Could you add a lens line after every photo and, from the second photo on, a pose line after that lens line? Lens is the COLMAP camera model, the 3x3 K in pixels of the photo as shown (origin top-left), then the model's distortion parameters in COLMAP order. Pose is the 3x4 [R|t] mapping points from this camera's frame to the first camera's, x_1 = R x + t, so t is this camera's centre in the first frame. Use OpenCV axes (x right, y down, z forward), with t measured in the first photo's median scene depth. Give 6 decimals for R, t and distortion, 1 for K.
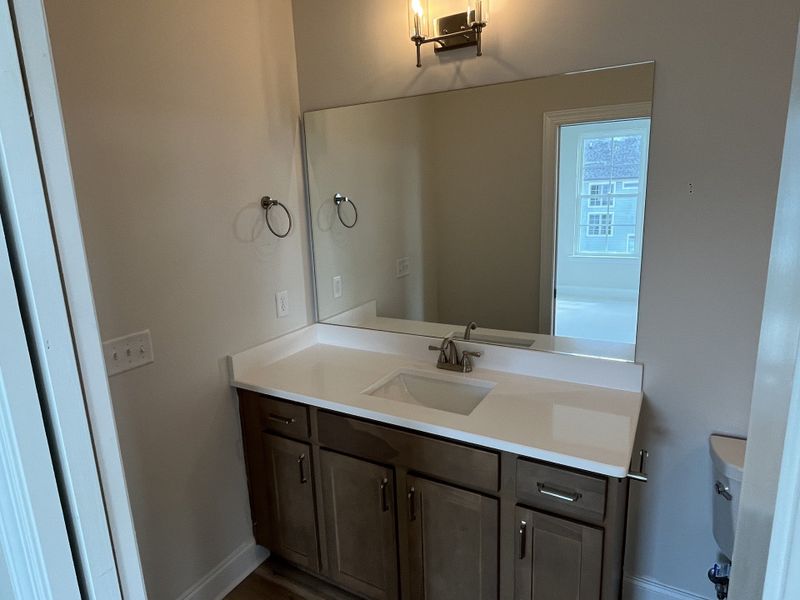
lens RADIAL K [[473.9, 0, 400.0], [0, 473.9, 300.0], [0, 0, 1]] dist [-0.000954, -0.000861]
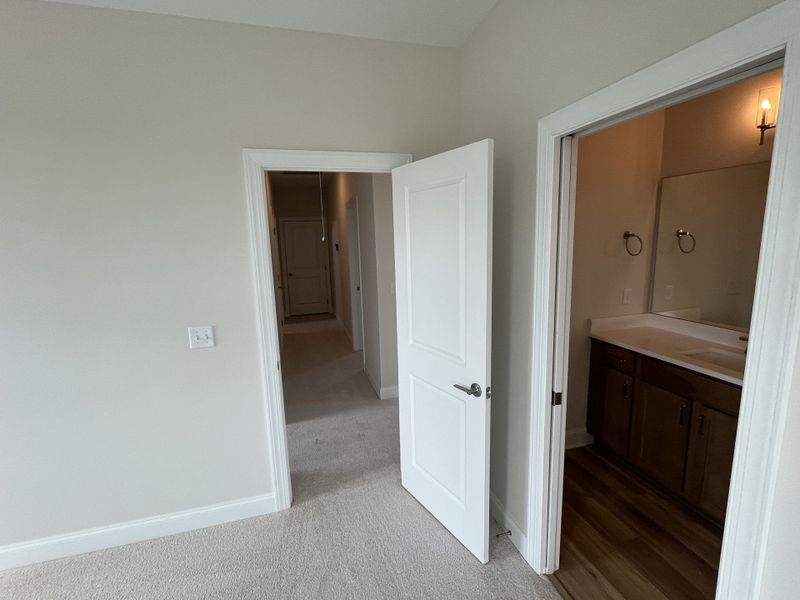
lens RADIAL K [[377.6, 0, 400.0], [0, 377.6, 300.0], [0, 0, 1]] dist [0.004136, 0.000324]
pose [[0.718803, 0.128412, -0.683251, 0.090126], [-0.150475, 0.988233, 0.027427, 0.110507], [0.678733, 0.083098, 0.729668, -0.525391]]
